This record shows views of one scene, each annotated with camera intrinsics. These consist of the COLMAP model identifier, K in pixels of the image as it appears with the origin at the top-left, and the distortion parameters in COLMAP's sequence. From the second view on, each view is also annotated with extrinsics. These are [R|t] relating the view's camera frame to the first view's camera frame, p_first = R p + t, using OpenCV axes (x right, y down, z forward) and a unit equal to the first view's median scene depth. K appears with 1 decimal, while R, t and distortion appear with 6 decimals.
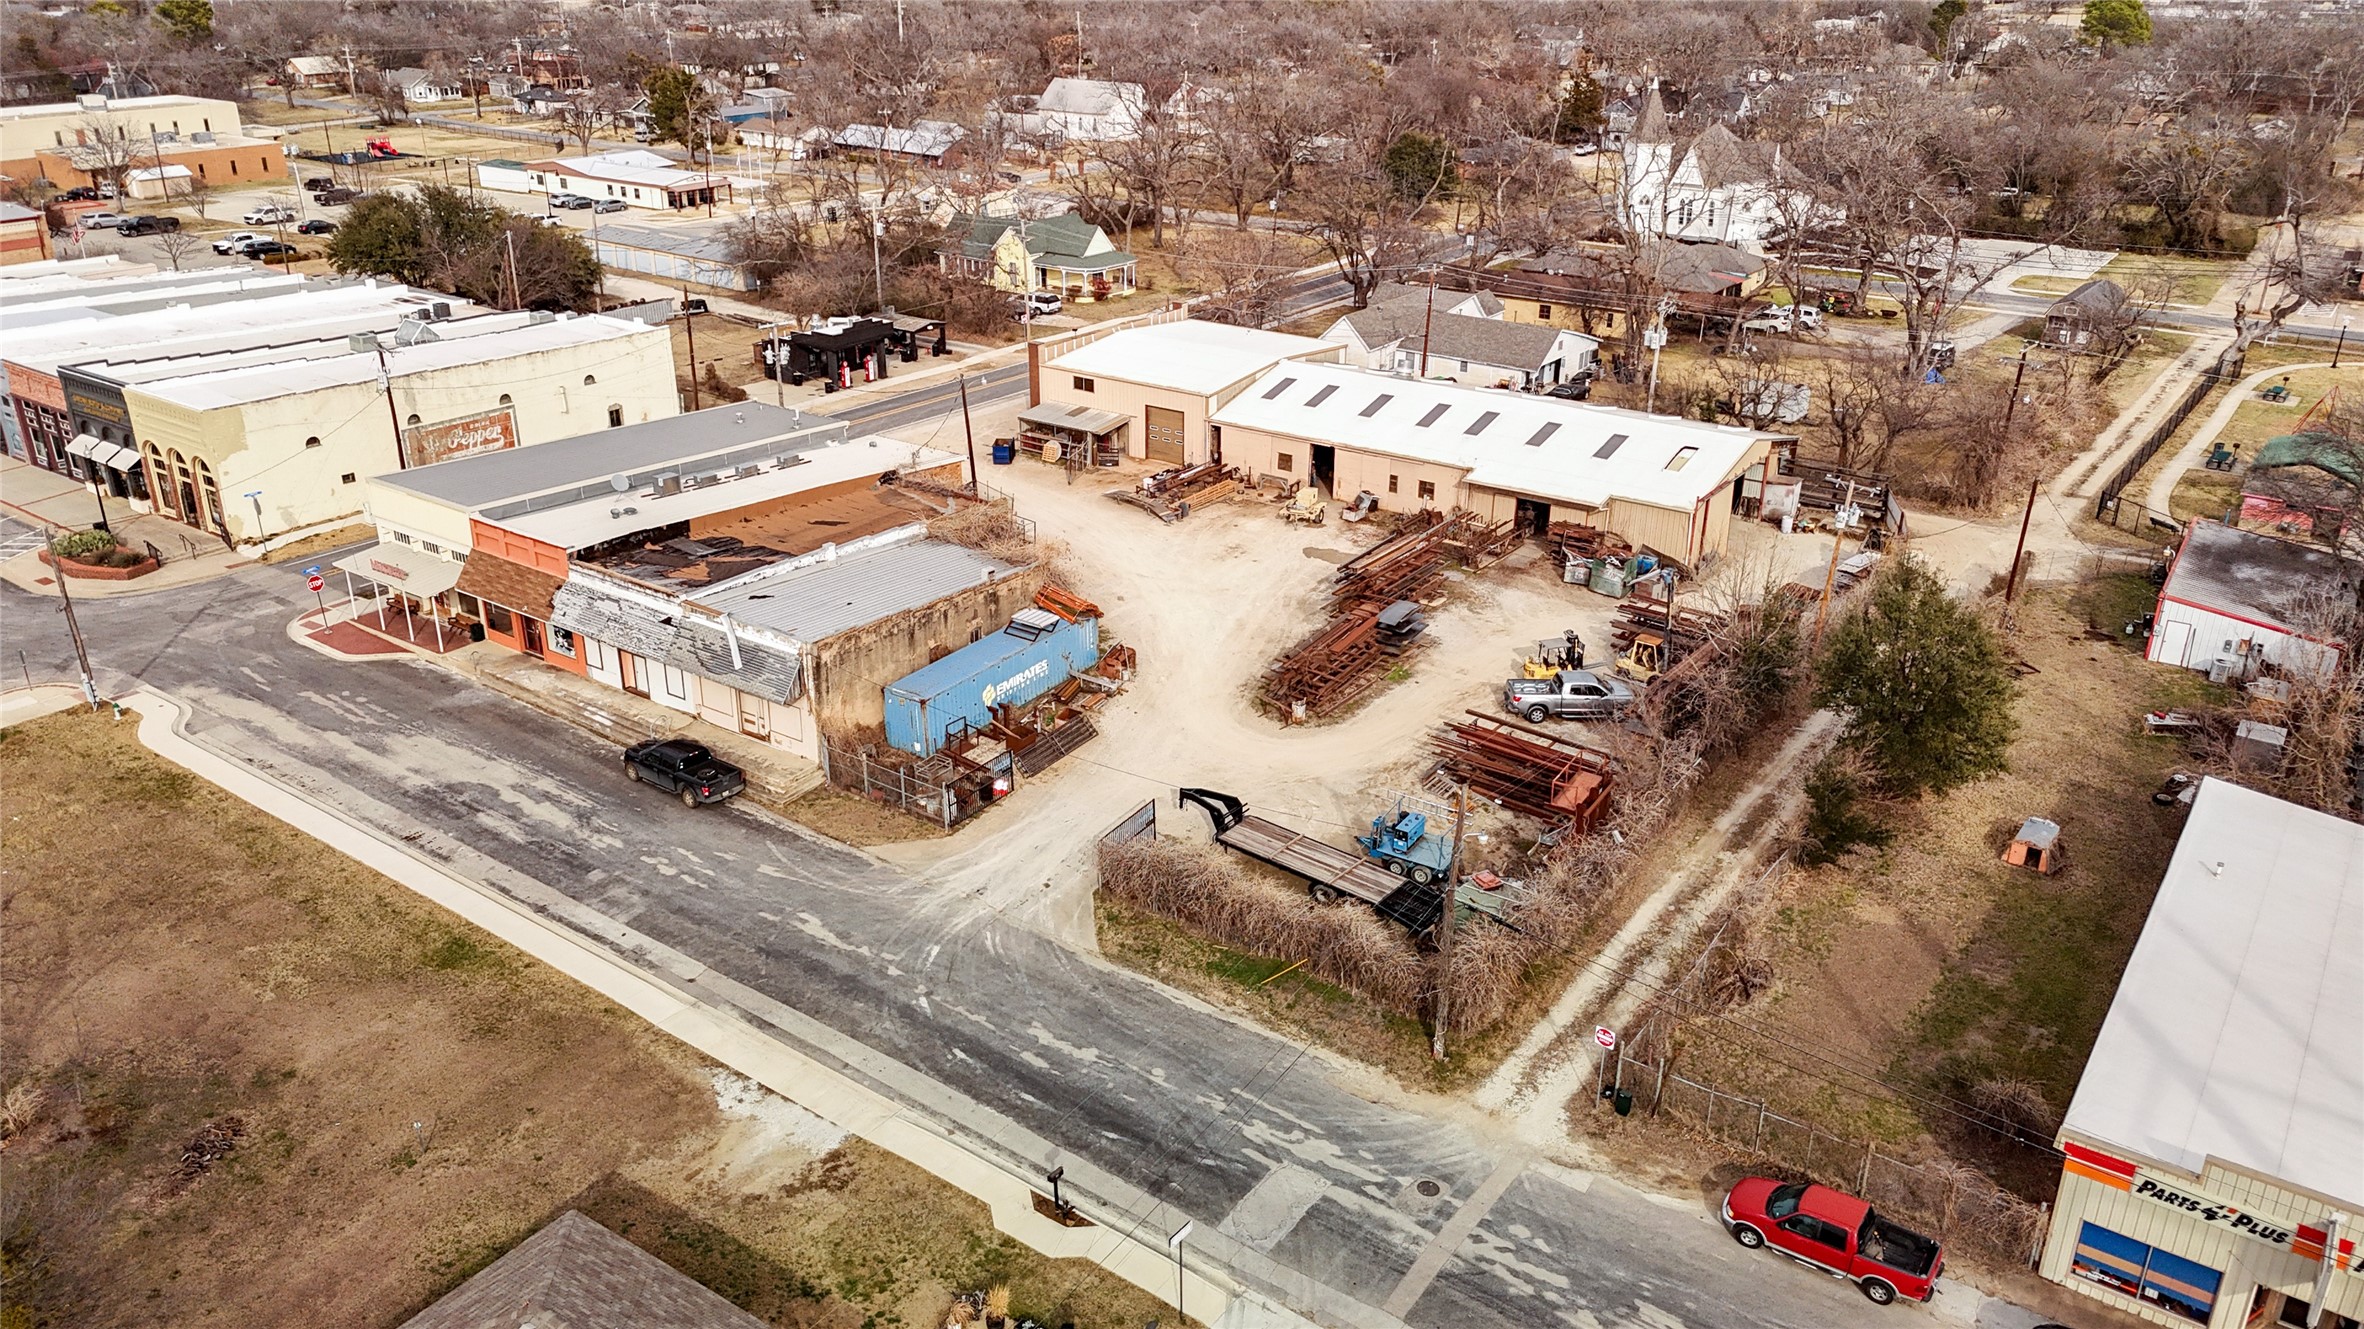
lens RADIAL K [[1747.4, 0, 1172.4], [0, 1747.4, 654.9], [0, 0, 1]] dist [0.099330, -0.083980]
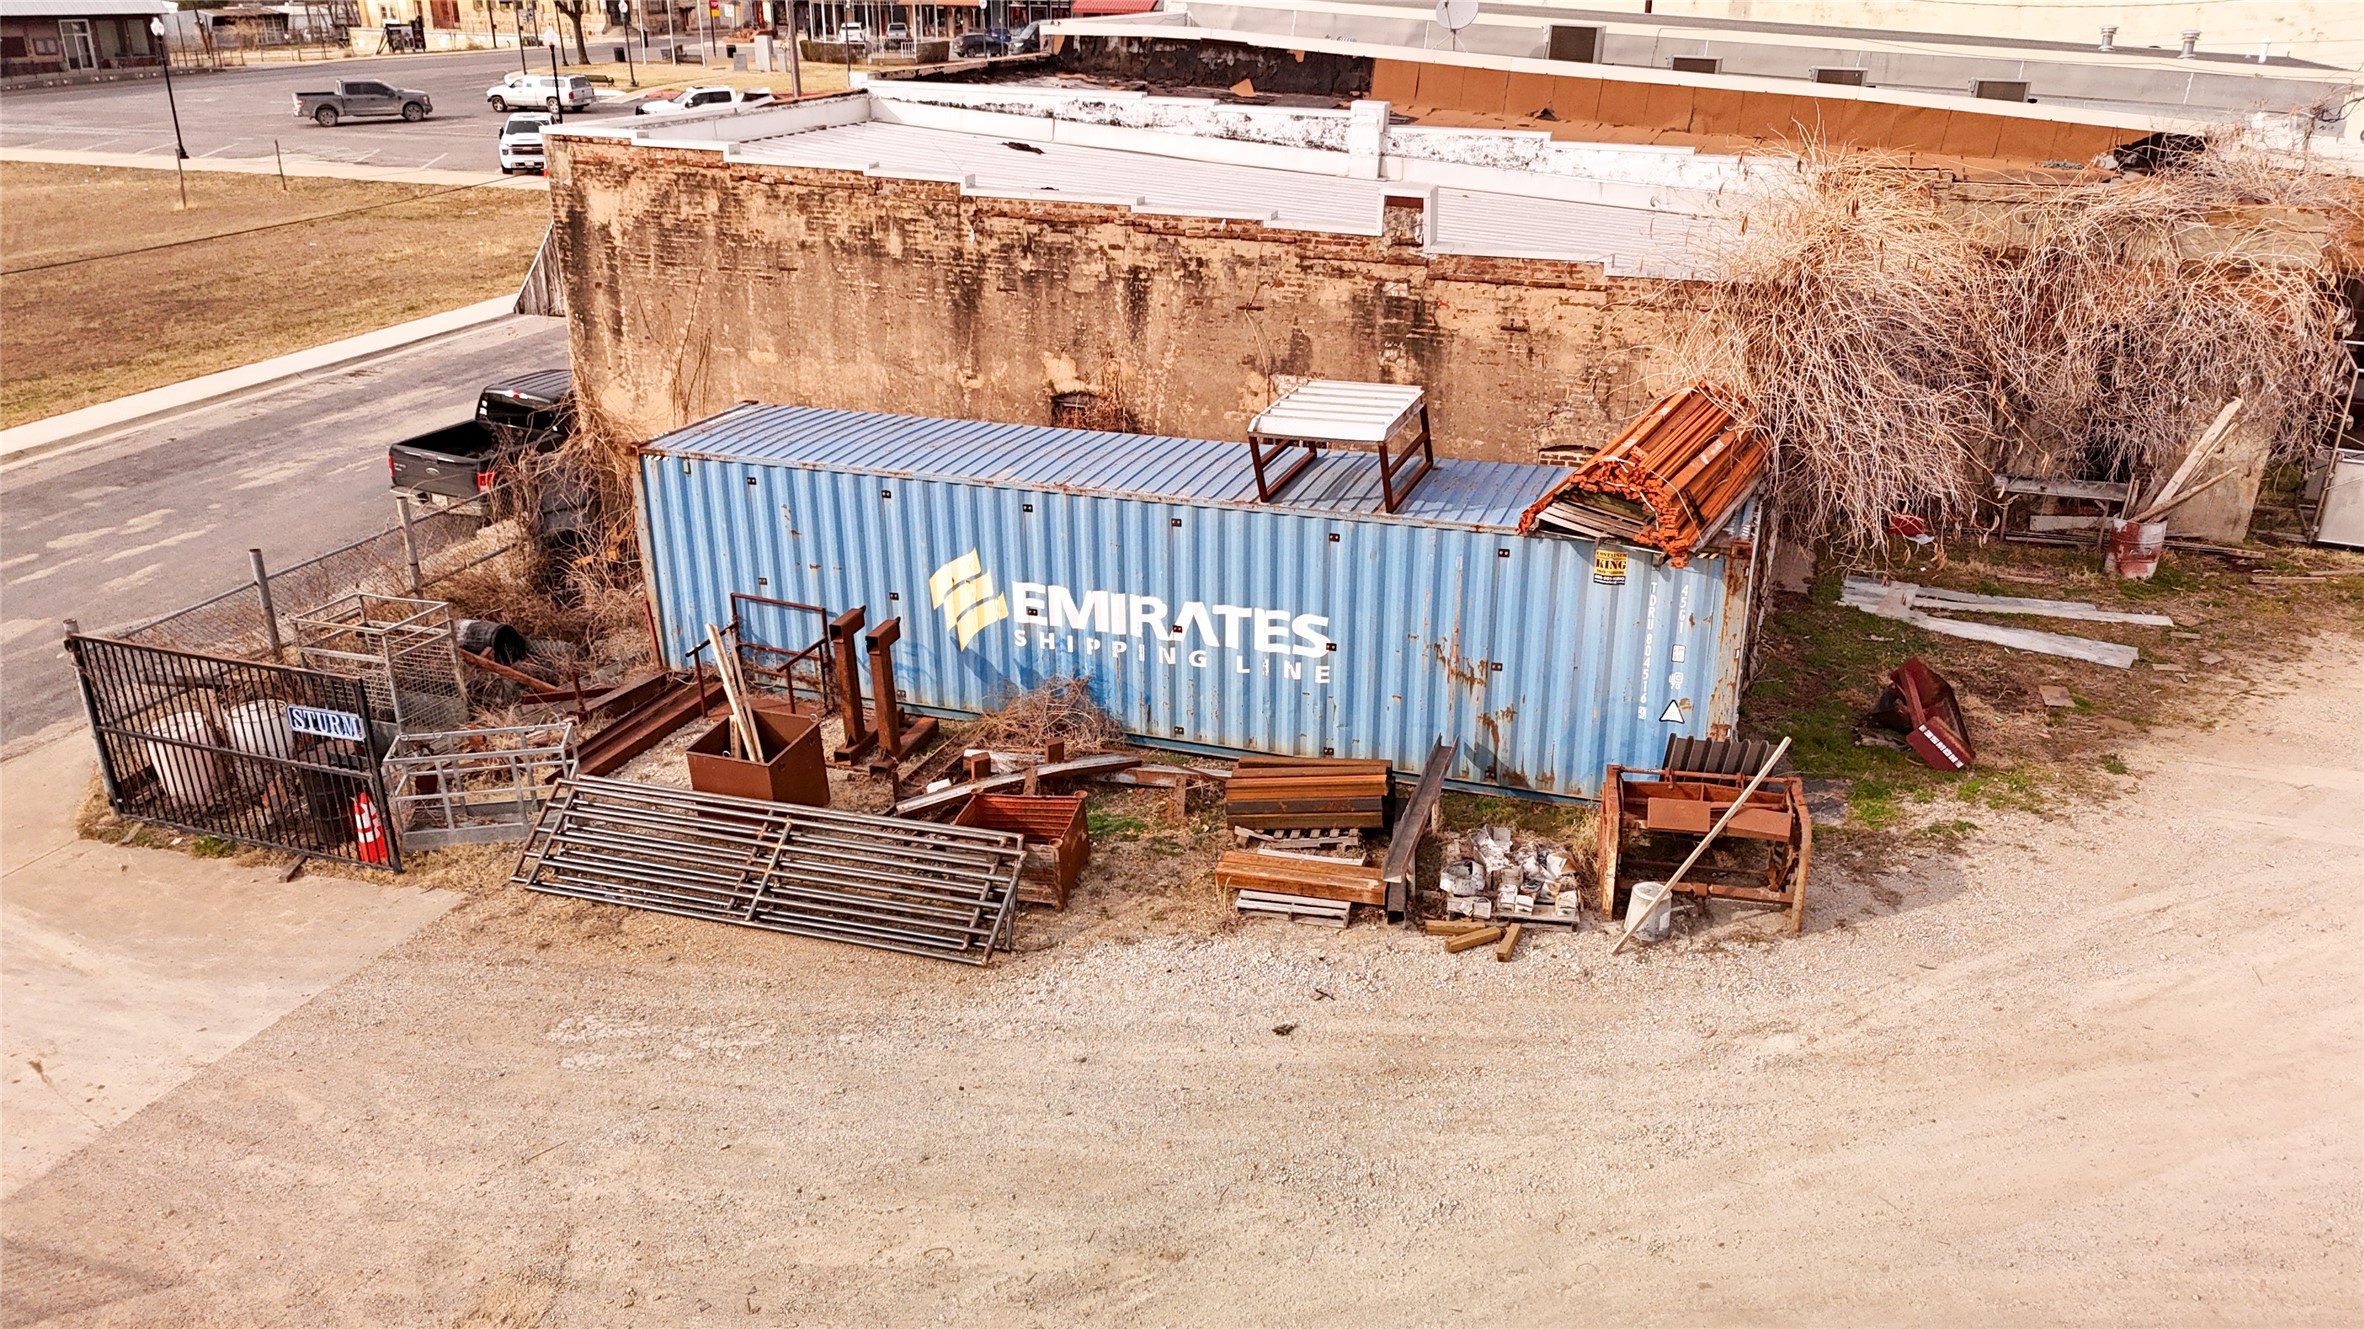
lens RADIAL K [[1747.4, 0, 1172.4], [0, 1747.4, 654.9], [0, 0, 1]] dist [0.099330, -0.083980]
pose [[0.270996, 0.360469, -0.892537, 0.114355], [-0.389314, 0.889057, 0.240858, -0.036865], [0.880338, 0.282205, 0.381267, 0.868530]]
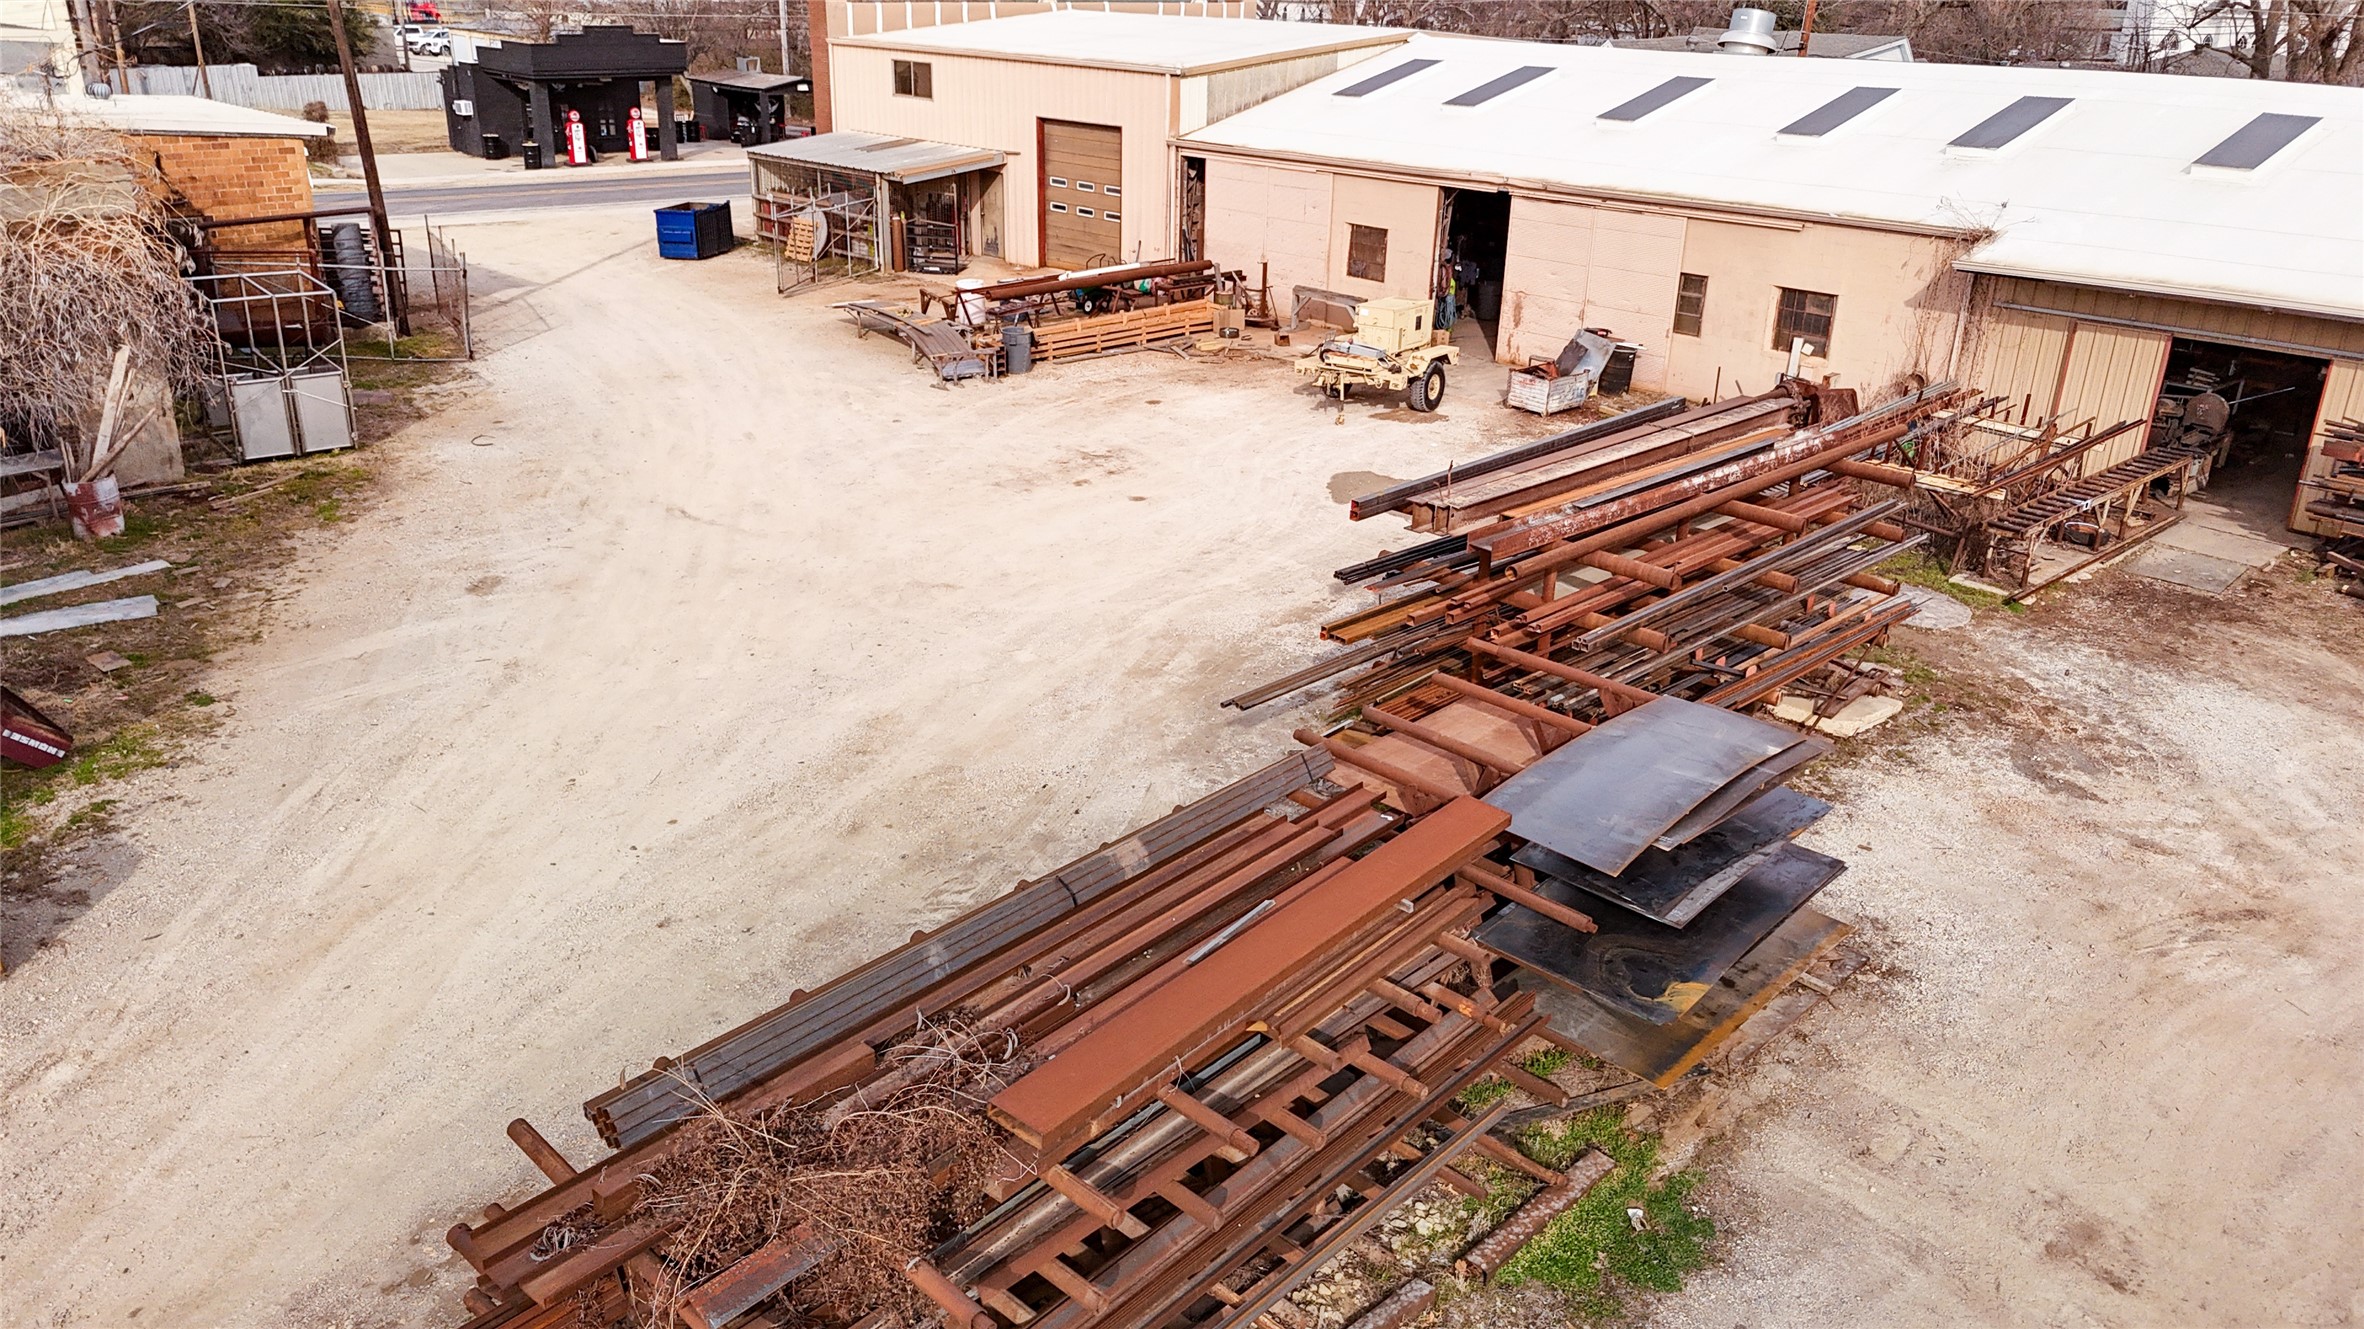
lens RADIAL K [[1754.1, 0, 1188.1], [0, 1754.1, 663.1], [0, 0, 1]] dist [0.073240, -0.074256]
pose [[0.985718, 0.083020, -0.146516, 0.112129], [-0.086476, 0.996102, -0.017373, -0.028188], [0.144503, 0.029795, 0.989056, 0.849993]]
